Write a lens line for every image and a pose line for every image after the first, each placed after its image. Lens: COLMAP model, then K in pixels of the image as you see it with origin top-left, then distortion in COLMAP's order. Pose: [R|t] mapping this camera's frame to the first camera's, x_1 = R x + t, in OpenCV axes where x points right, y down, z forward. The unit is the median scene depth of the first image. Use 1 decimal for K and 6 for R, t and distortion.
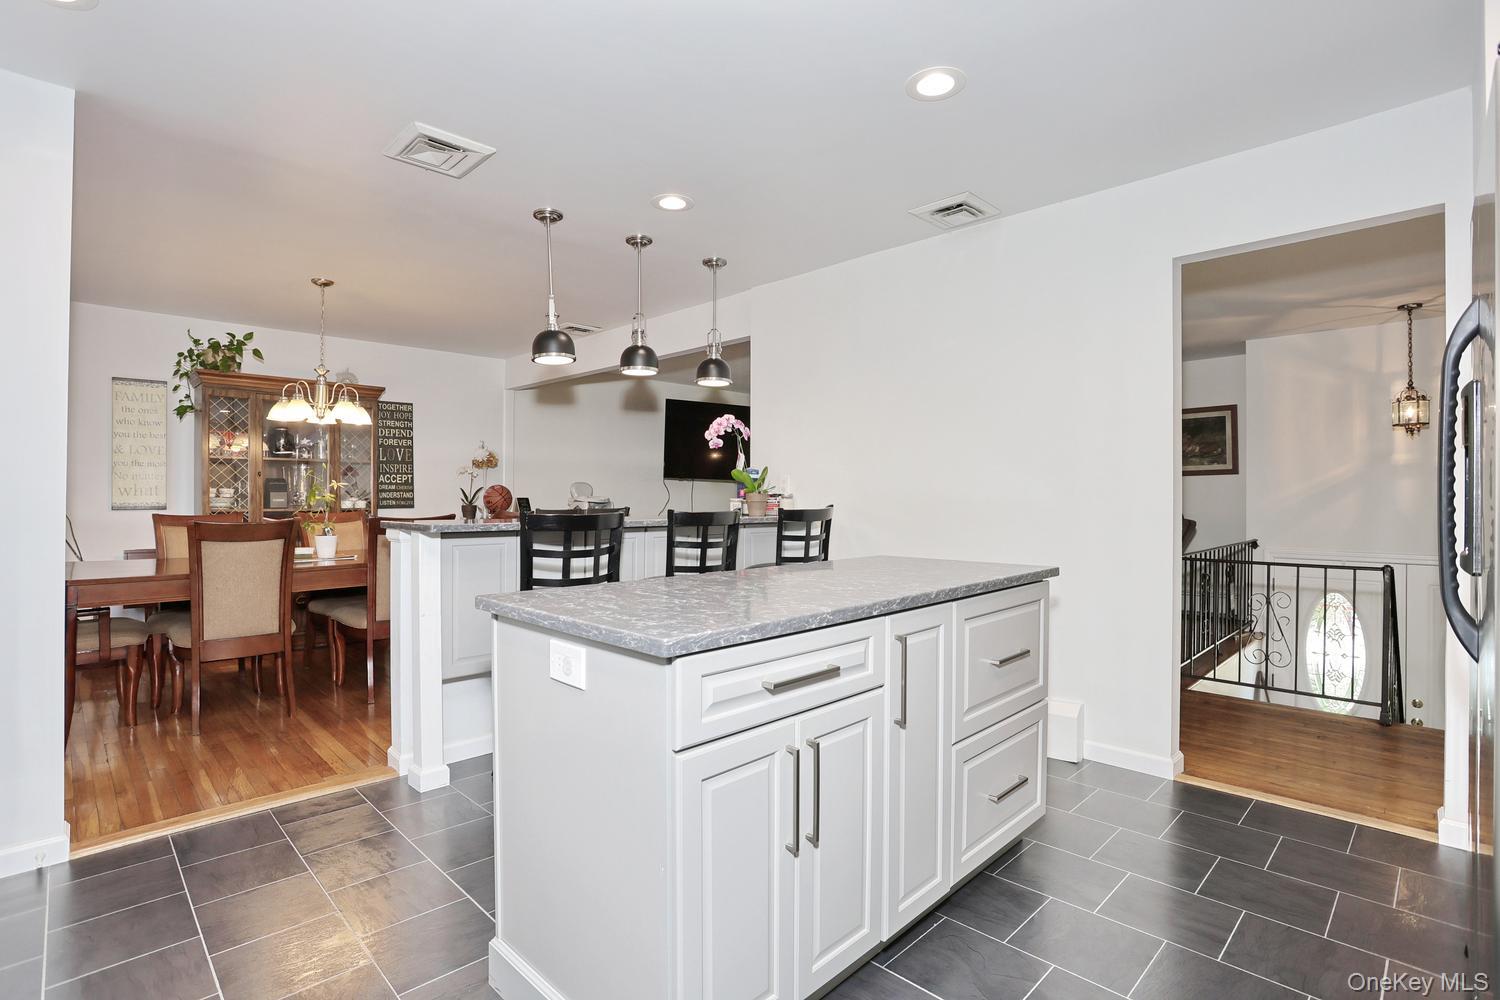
lens RADIAL K [[720.9, 0, 744.0], [0, 720.9, 498.6], [0, 0, 1]] dist [-0.077082, 0.040637]
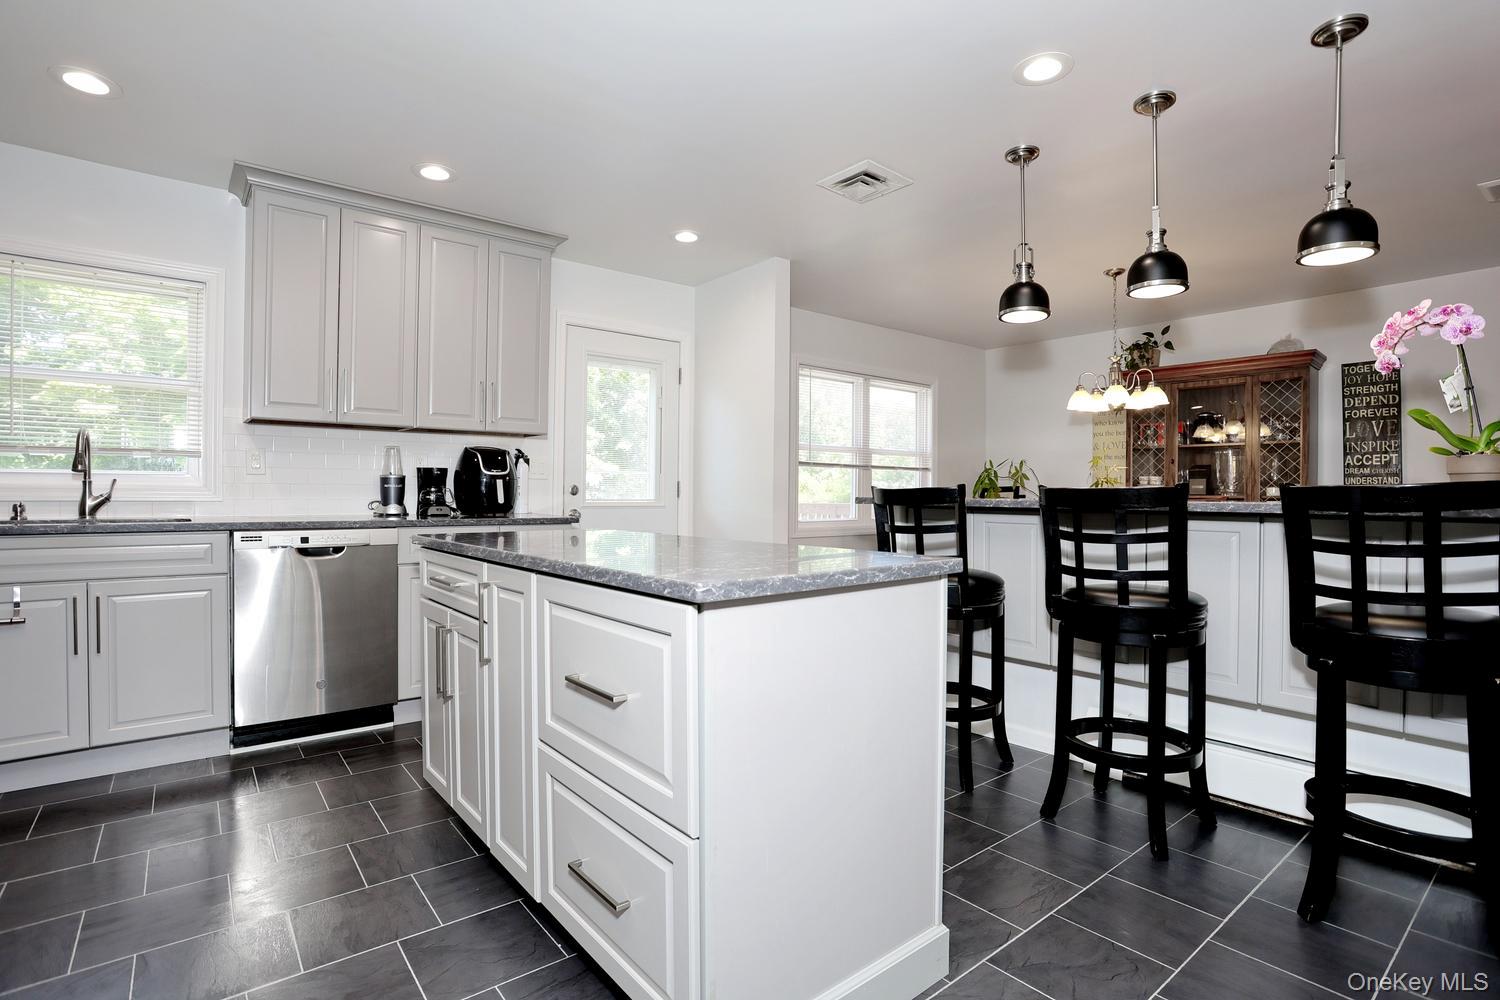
lens RADIAL K [[732.2, 0, 743.7], [0, 732.2, 497.9], [0, 0, 1]] dist [-0.056833, 0.025992]
pose [[-0.095812, 0.006969, -0.995375, 0.441278], [-0.007437, 0.999943, 0.007717, 0.016040], [0.995372, 0.008142, -0.095754, 0.490578]]
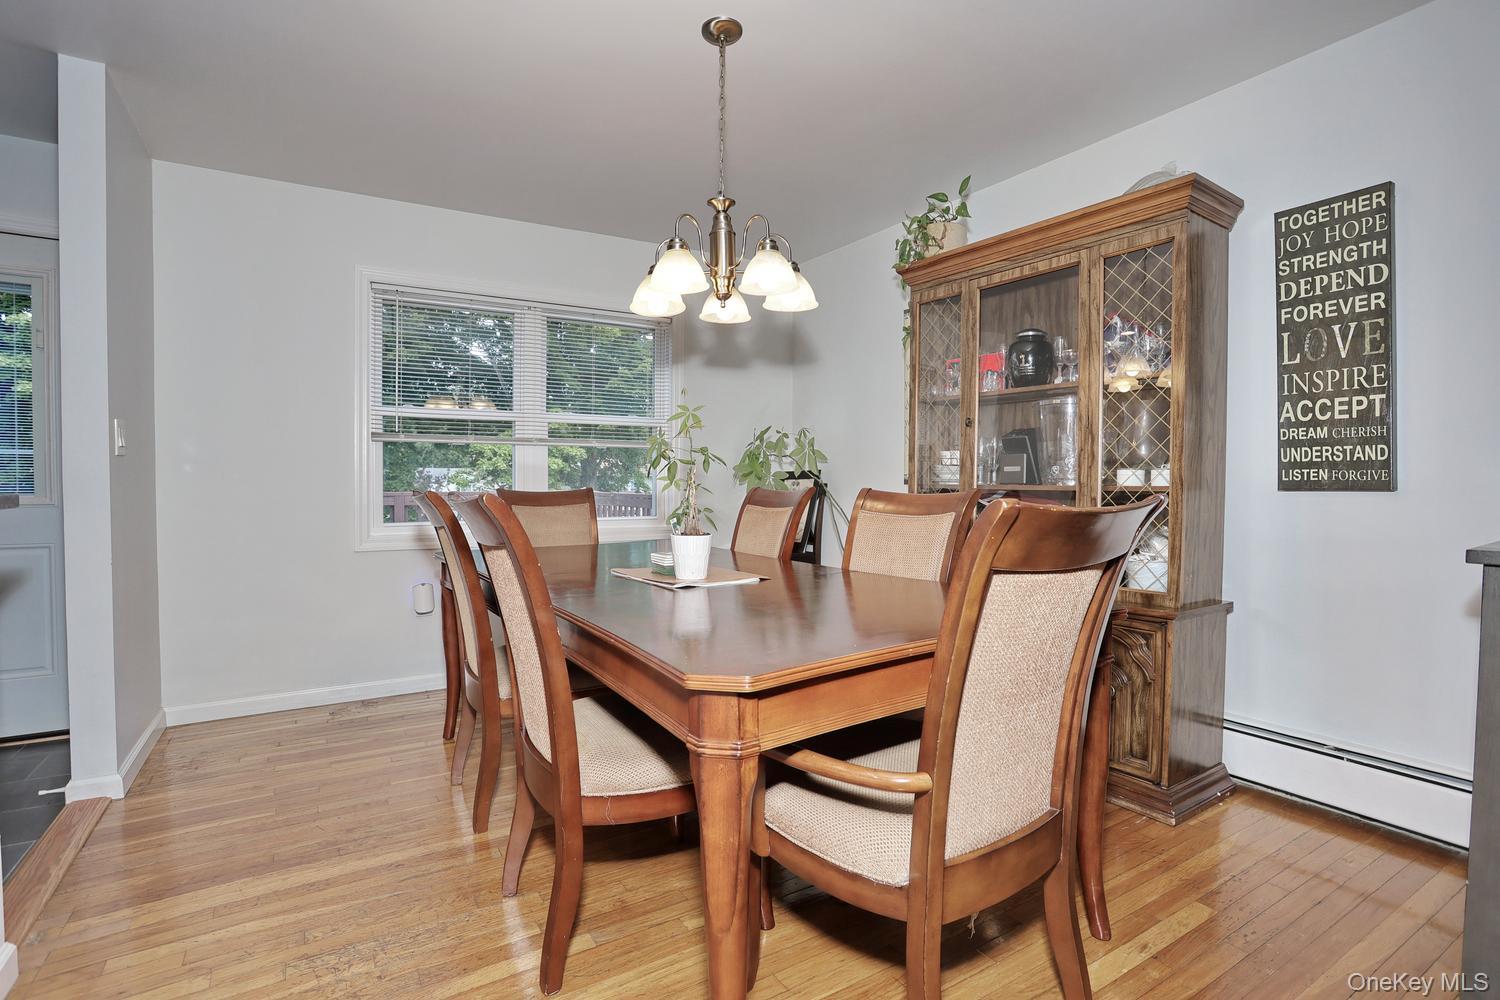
lens RADIAL K [[732.2, 0, 743.7], [0, 732.2, 497.9], [0, 0, 1]] dist [-0.056833, 0.025992]
pose [[-0.226957, 0.022963, -0.973634, -0.082047], [-0.005920, 0.999671, 0.024957, 0.012784], [0.973887, 0.011428, -0.226747, 0.992353]]
